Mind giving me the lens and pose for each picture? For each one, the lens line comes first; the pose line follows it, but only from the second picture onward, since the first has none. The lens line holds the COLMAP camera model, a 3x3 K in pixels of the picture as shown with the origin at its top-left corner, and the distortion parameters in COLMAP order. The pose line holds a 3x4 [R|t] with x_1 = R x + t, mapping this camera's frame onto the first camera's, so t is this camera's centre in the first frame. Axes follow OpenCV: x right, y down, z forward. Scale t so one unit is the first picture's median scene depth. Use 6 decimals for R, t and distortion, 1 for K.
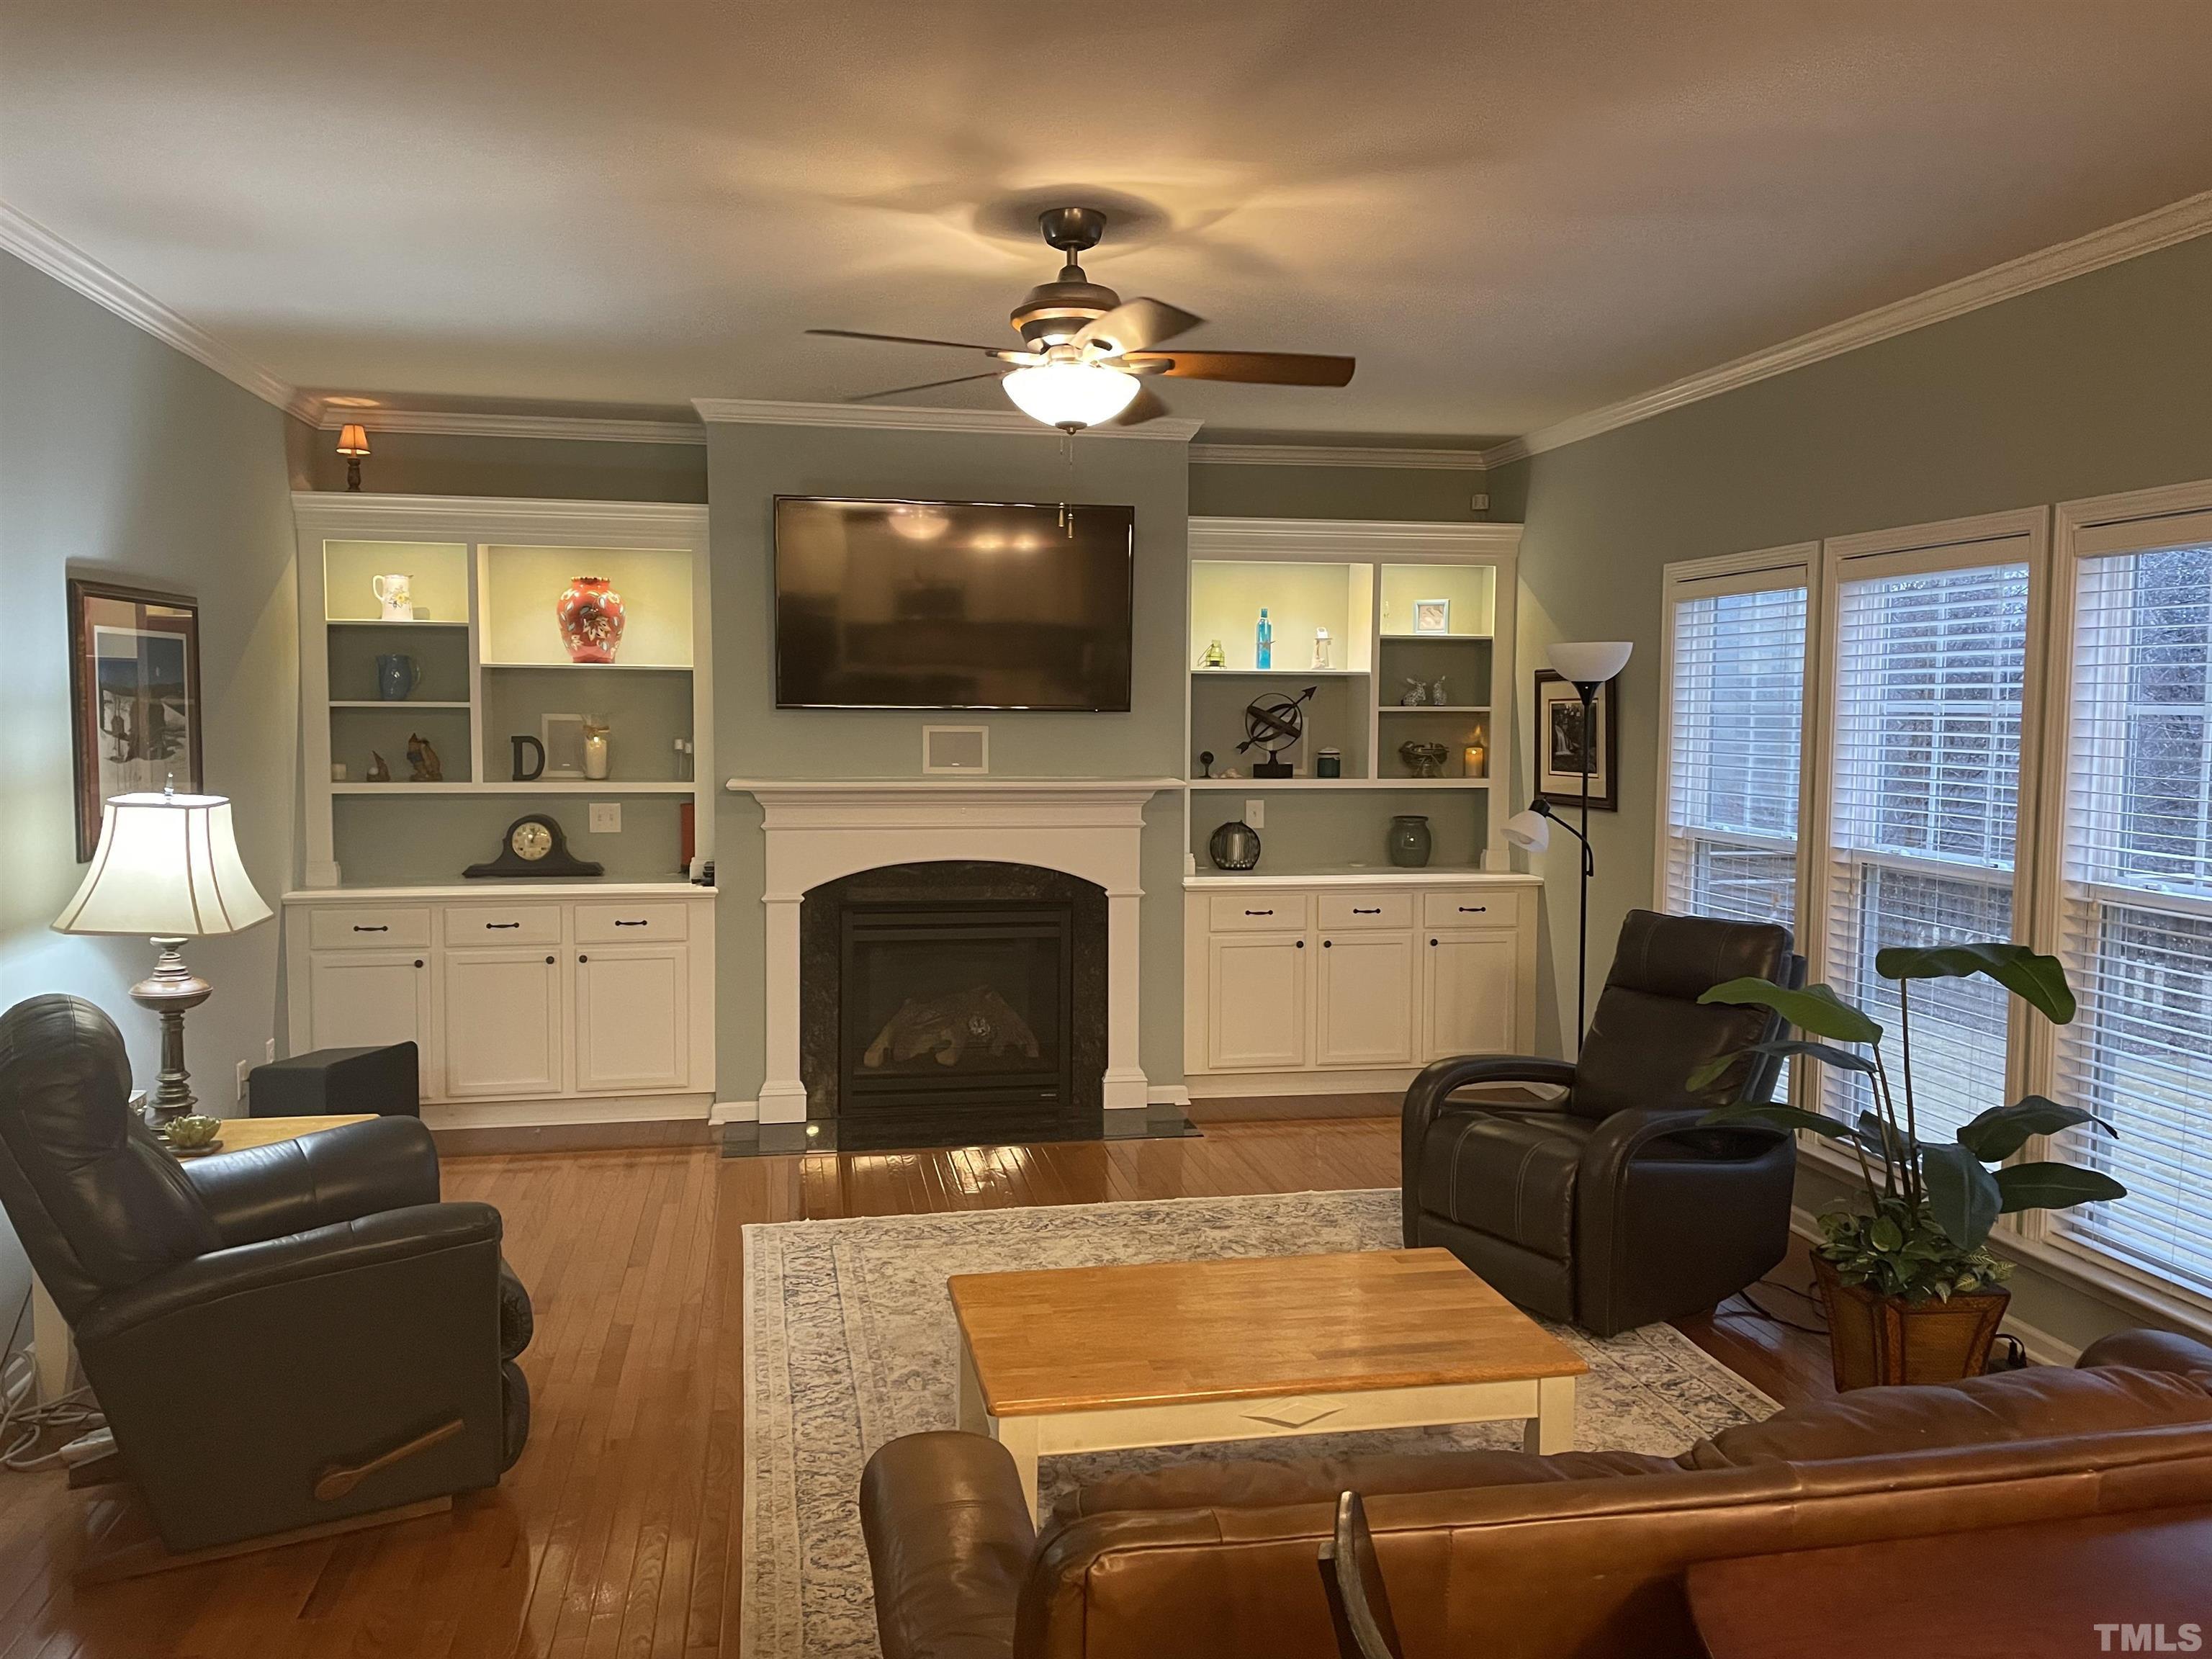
lens RADIAL K [[1646.1, 0, 1151.2], [0, 1646.1, 804.0], [0, 0, 1]] dist [0.004418, -0.016613]
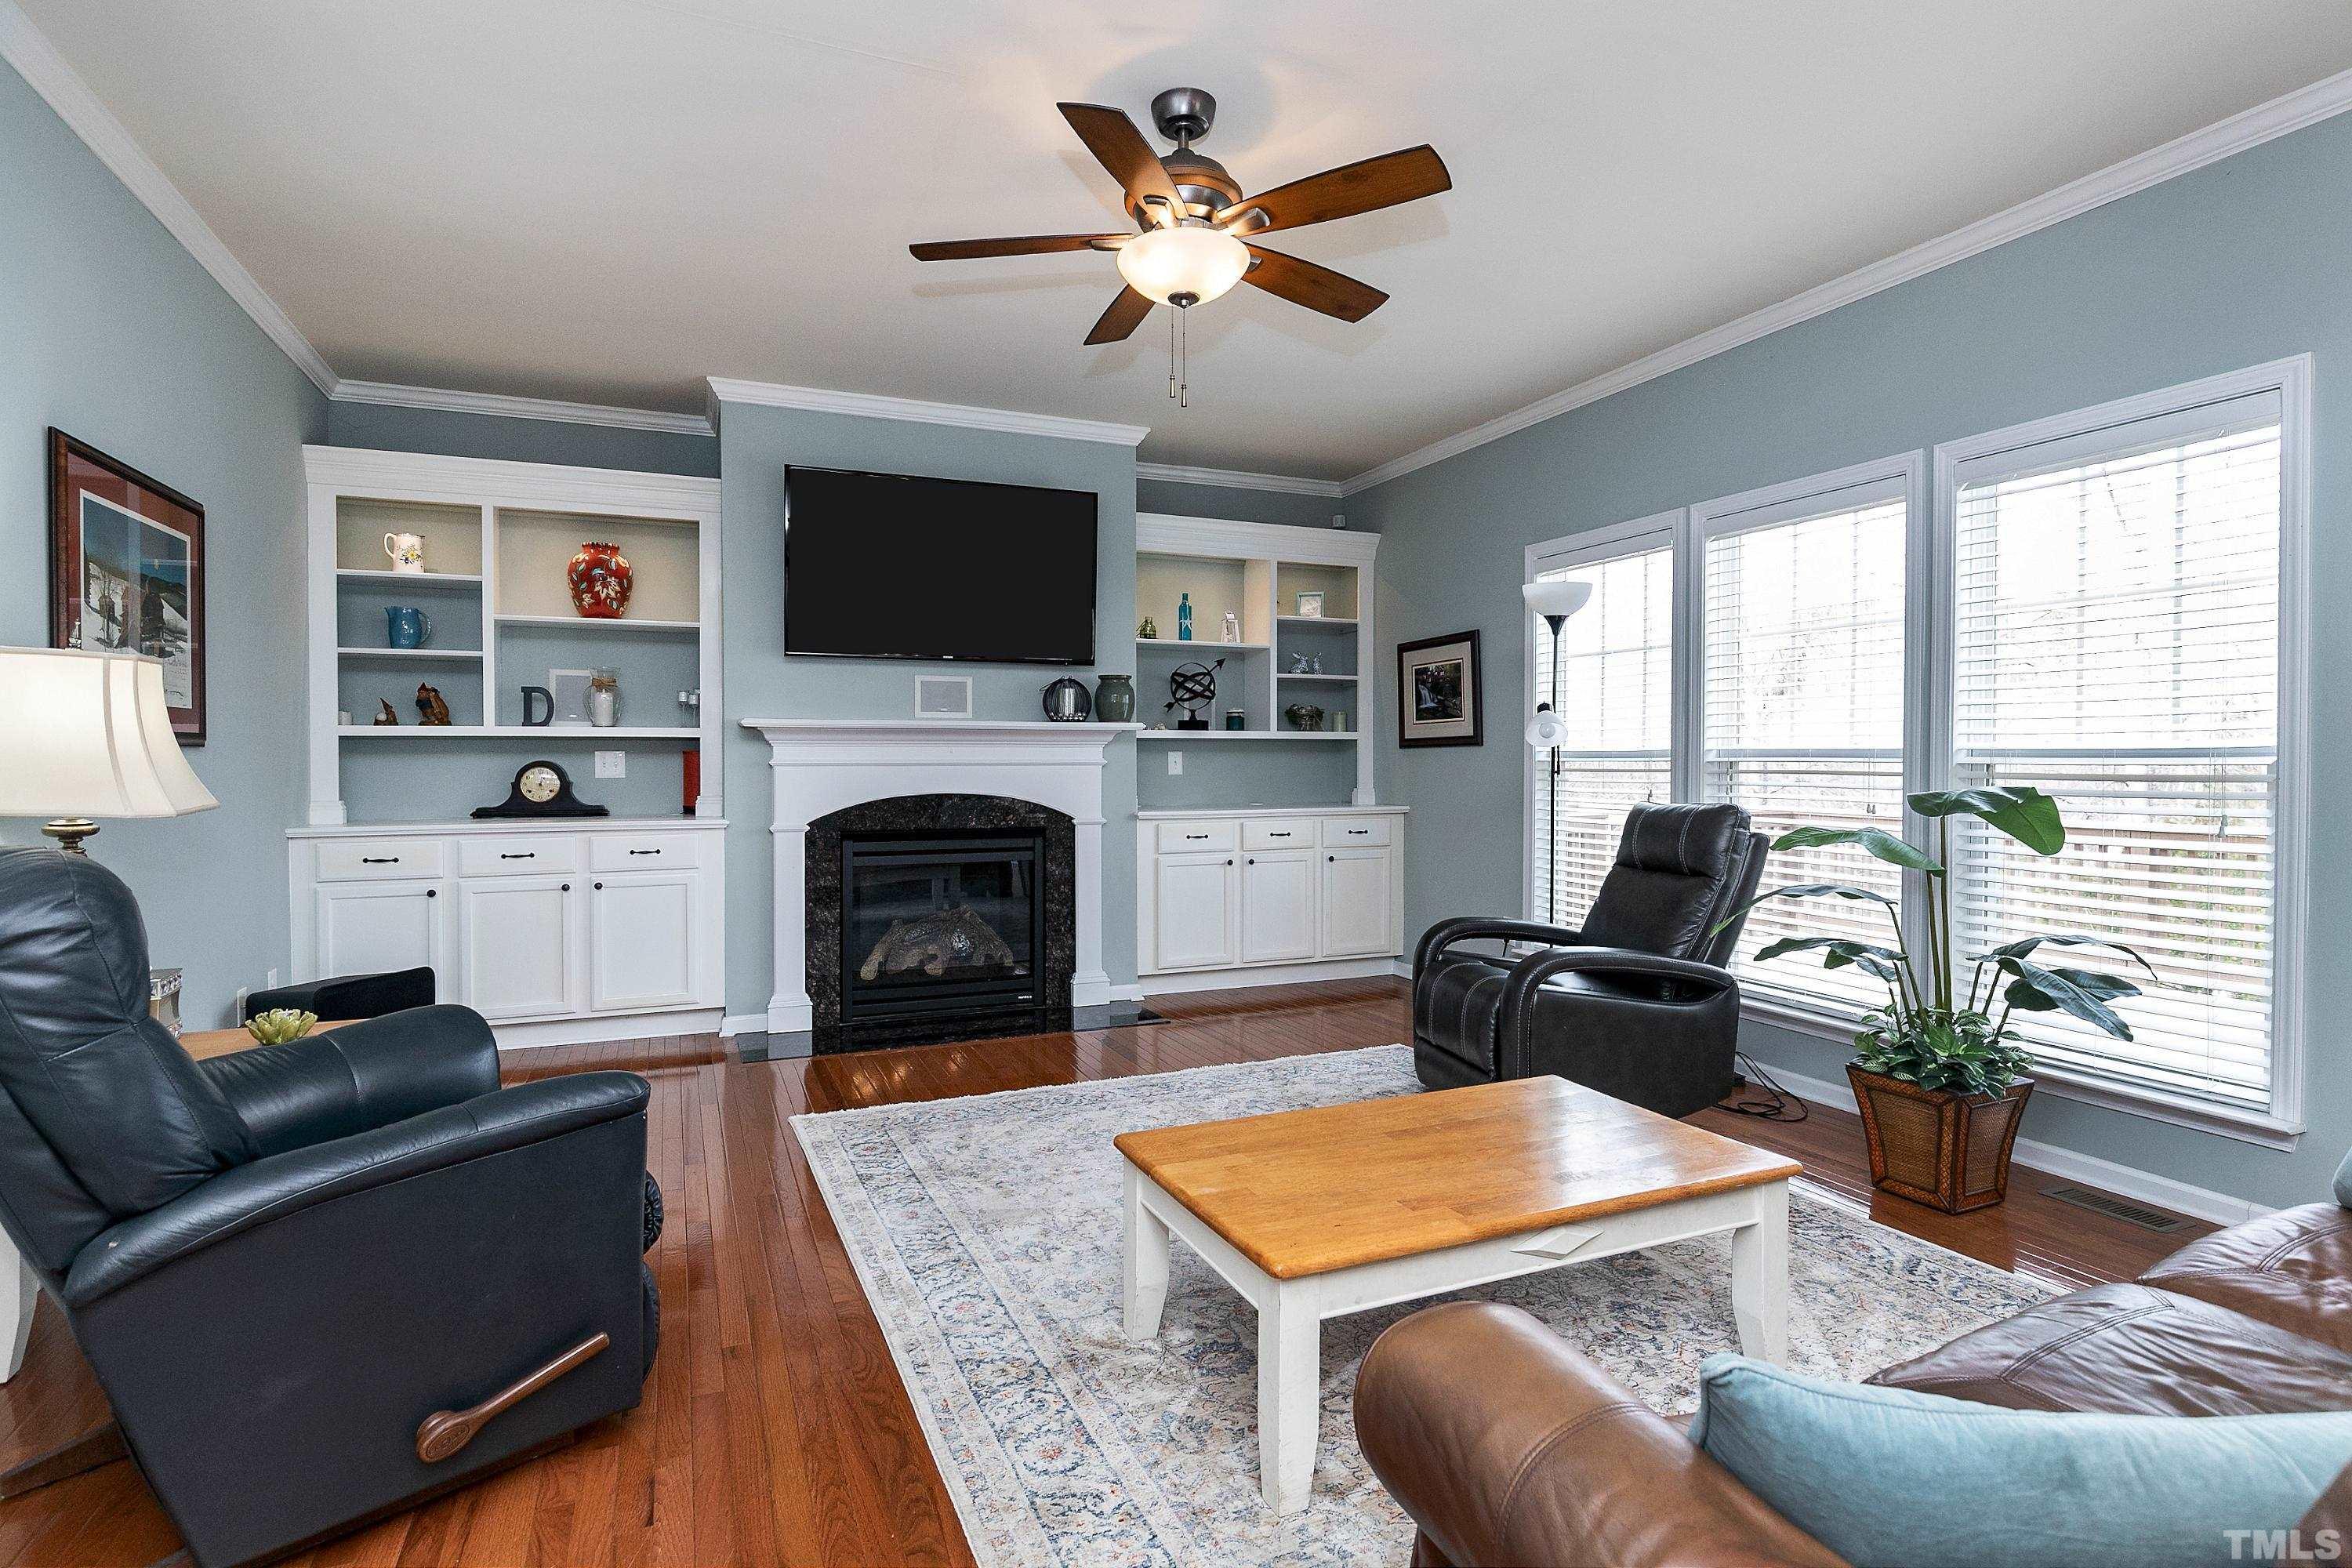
lens RADIAL K [[1168.6, 0, 1178.2], [0, 1168.6, 770.9], [0, 0, 1]] dist [-0.000877, 0.000345]
pose [[0.981943, -0.011061, 0.188851, -0.113070], [0.019761, 0.998825, -0.044247, 0.057926], [-0.188140, 0.047180, 0.981008, 0.172367]]
